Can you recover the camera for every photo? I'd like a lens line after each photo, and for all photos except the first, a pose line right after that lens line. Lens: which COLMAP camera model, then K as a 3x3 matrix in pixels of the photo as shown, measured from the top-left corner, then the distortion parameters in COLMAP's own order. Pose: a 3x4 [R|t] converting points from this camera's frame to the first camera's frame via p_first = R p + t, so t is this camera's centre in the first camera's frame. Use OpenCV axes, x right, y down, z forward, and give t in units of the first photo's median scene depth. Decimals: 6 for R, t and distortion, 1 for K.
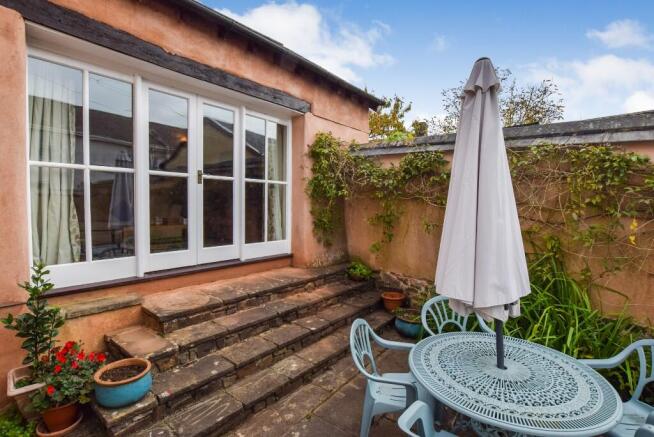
lens RADIAL K [[318.0, 0, 327.0], [0, 318.0, 218.5], [0, 0, 1]] dist [-0.012759, 0.000762]
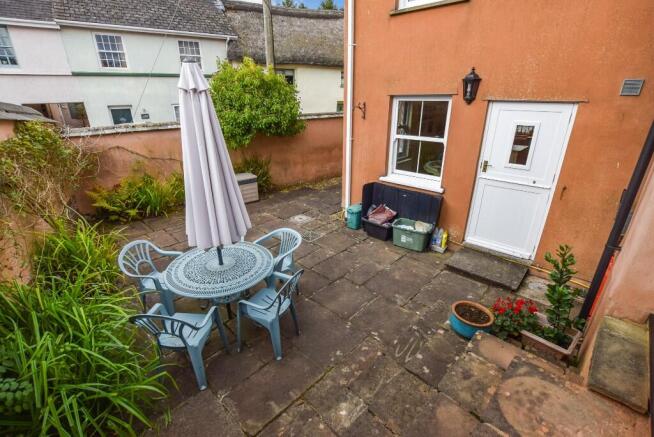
lens RADIAL K [[299.0, 0, 326.0], [0, 299.0, 215.4], [0, 0, 1]] dist [-0.022582, 0.000300]
pose [[-0.993414, -0.049881, 0.103156, -0.078033], [-0.002739, 0.910351, 0.413827, -0.201188], [-0.114550, 0.410819, -0.904492, 1.033254]]
